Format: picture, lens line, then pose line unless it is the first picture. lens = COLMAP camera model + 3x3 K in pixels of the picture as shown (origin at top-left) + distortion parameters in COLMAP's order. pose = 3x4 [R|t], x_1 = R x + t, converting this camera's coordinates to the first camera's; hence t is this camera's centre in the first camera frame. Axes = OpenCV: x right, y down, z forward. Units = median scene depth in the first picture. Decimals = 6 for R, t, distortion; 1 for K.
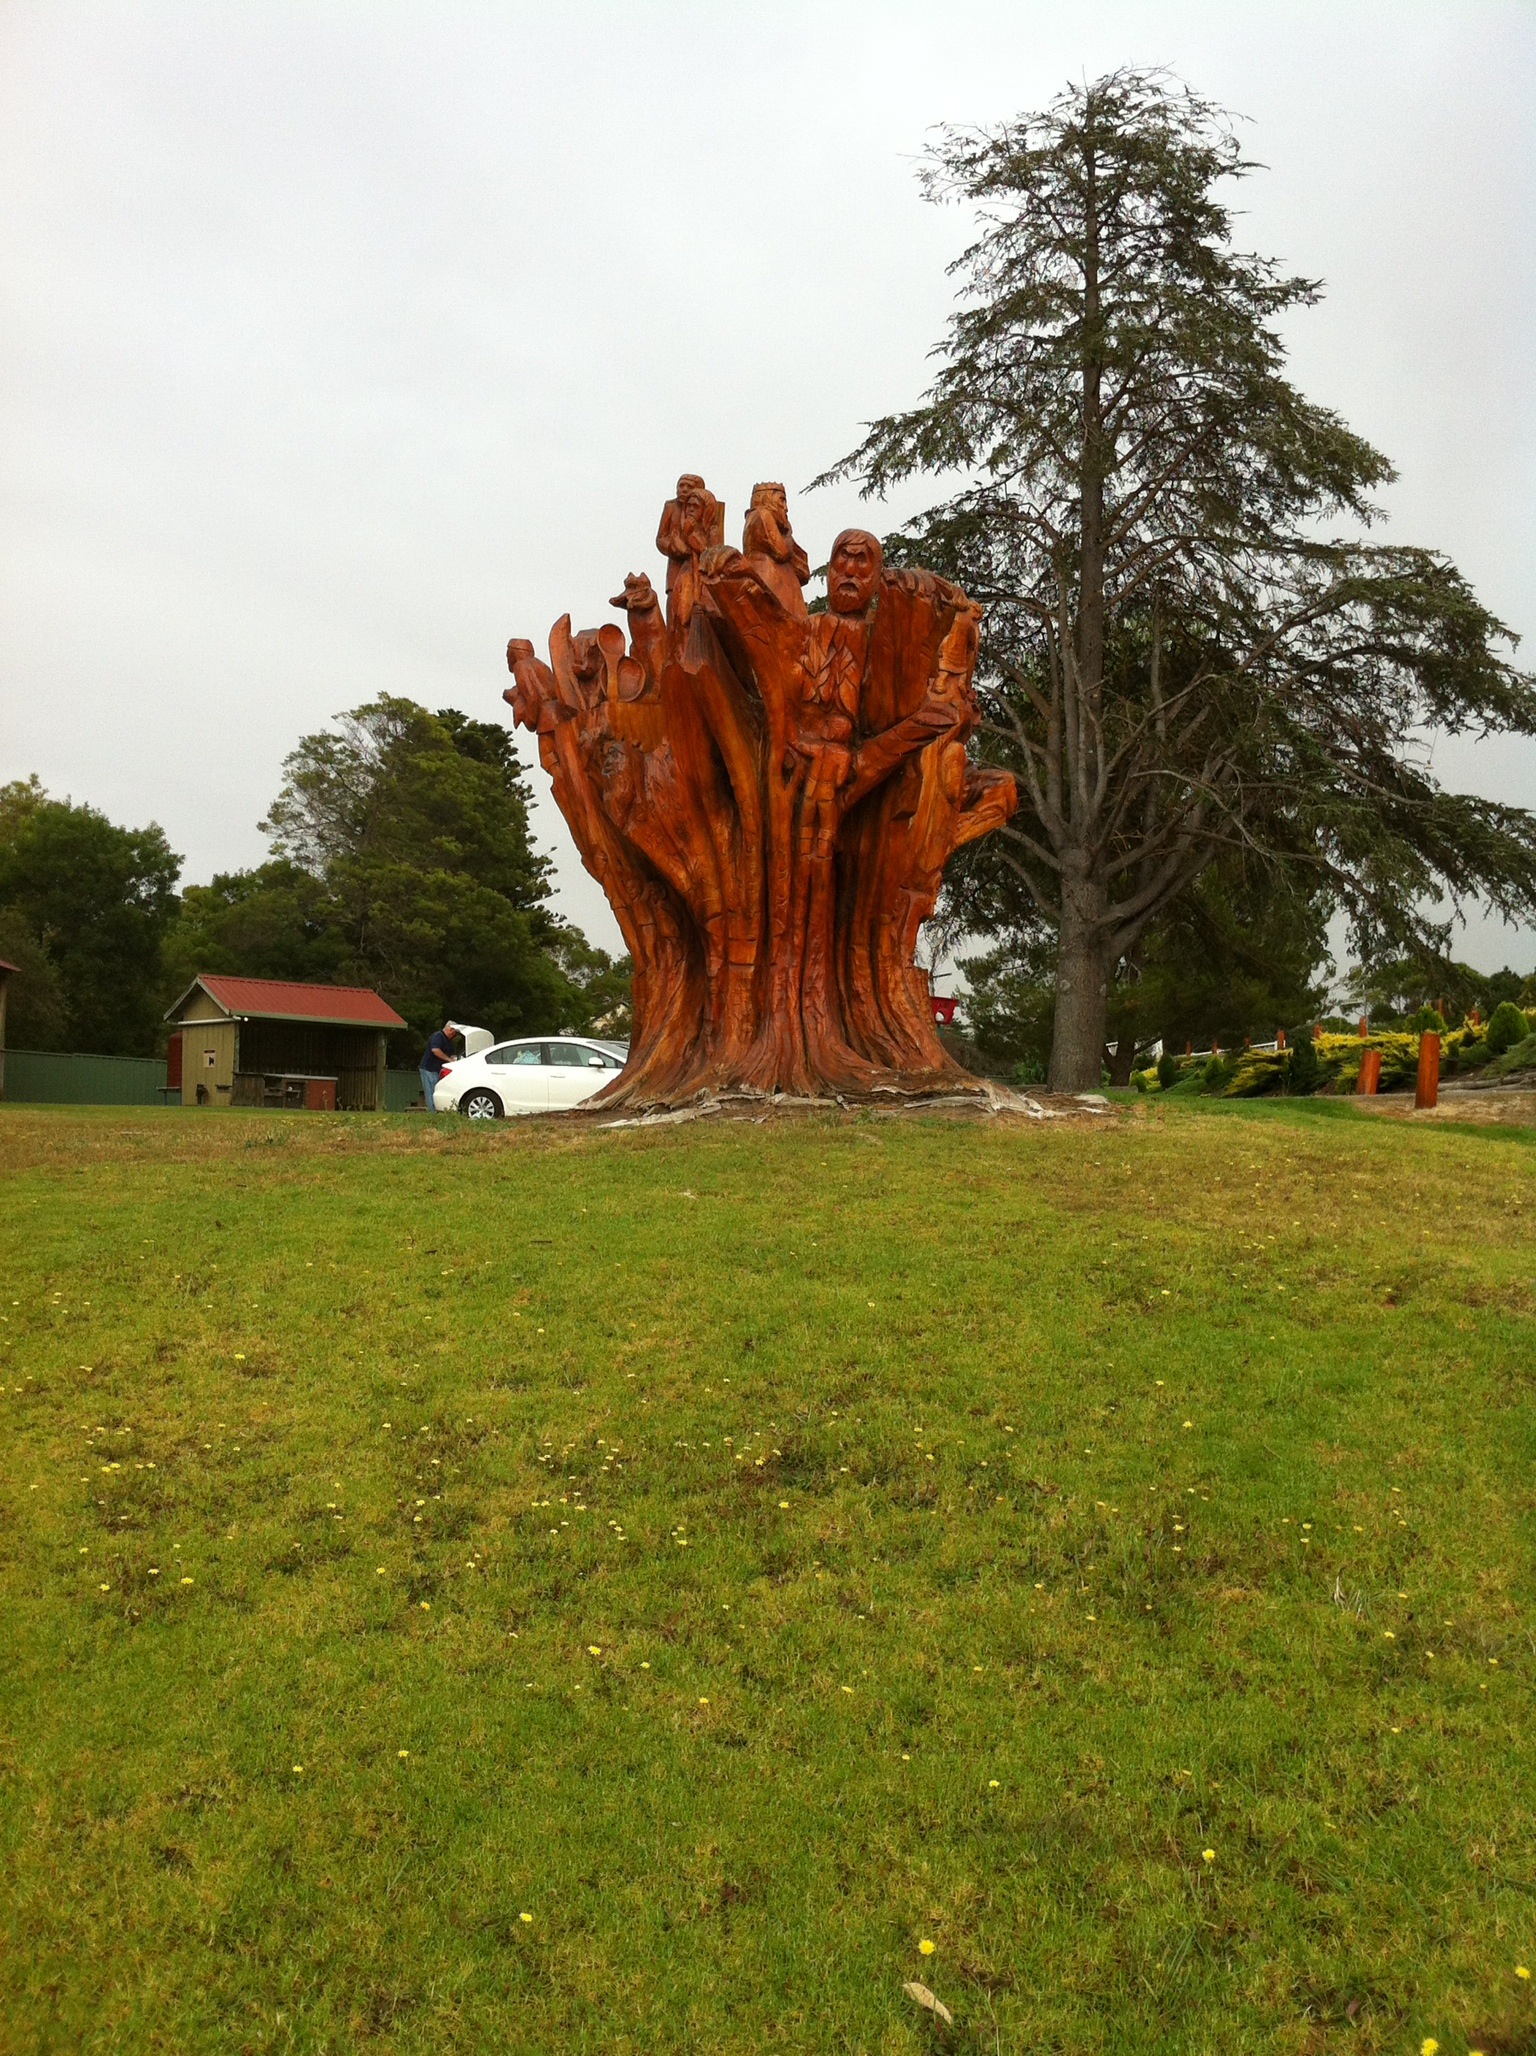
lens RADIAL K [[1734.3, 0, 754.7], [0, 1734.3, 1035.7], [0, 0, 1]] dist [0.078809, -0.249833]
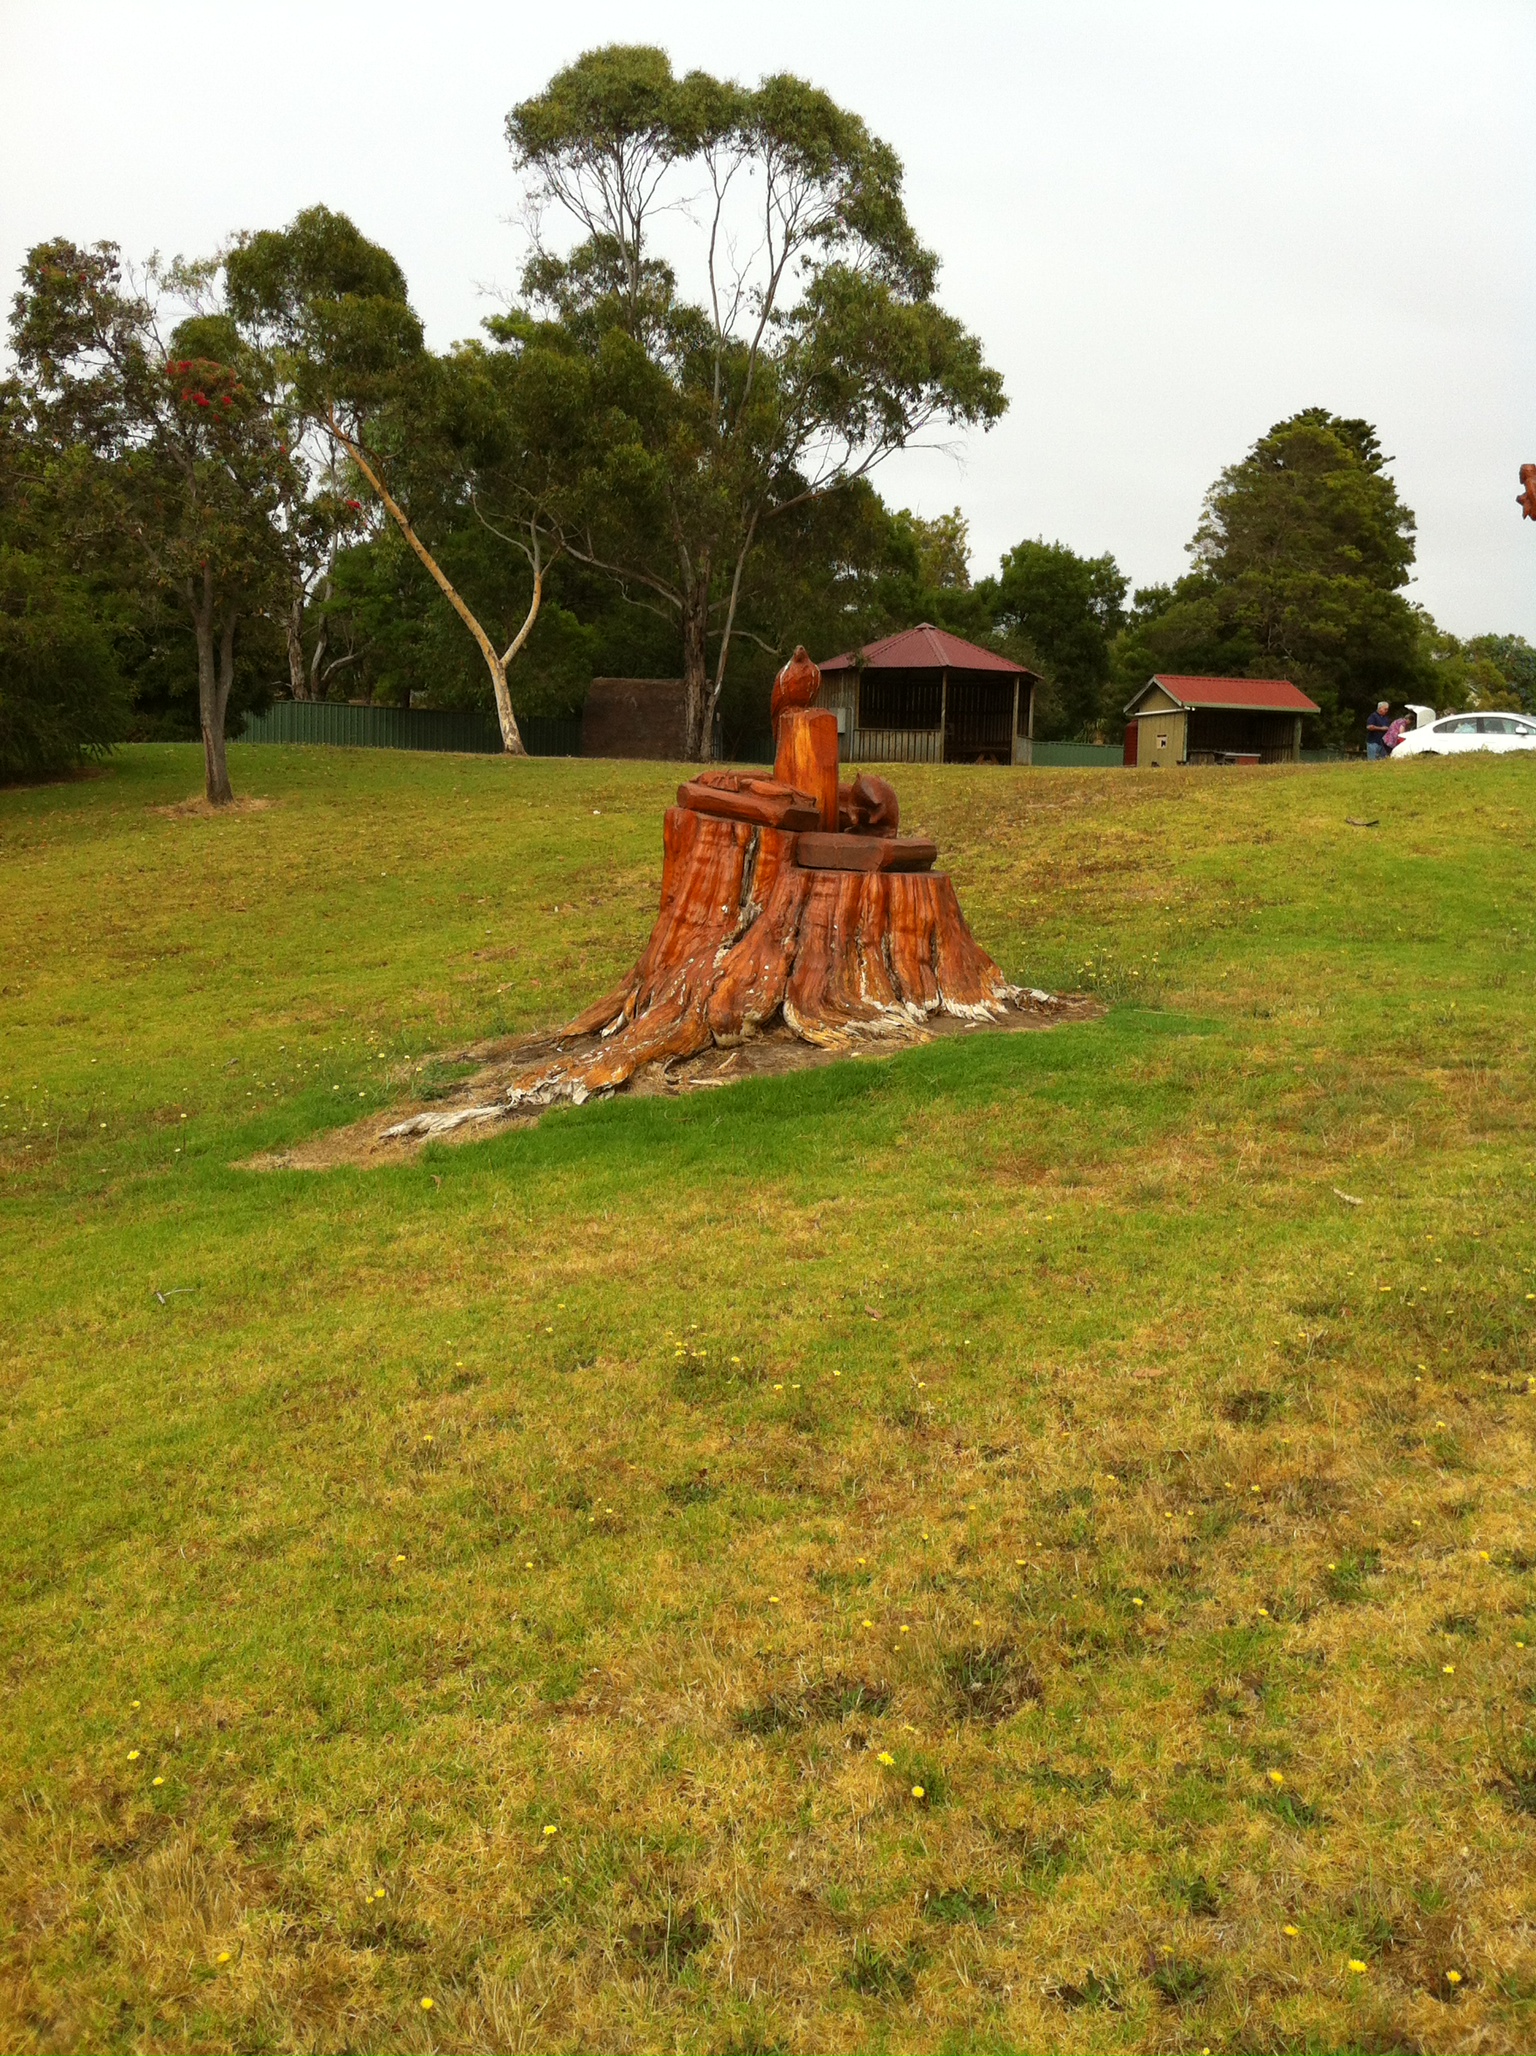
lens RADIAL K [[1734.3, 0, 754.7], [0, 1734.3, 1035.7], [0, 0, 1]] dist [0.078809, -0.249833]
pose [[0.902720, 0.049609, -0.427358, -0.020977], [0.024861, 0.985655, 0.166933, 0.004532], [0.429509, -0.161318, 0.888537, -0.270180]]
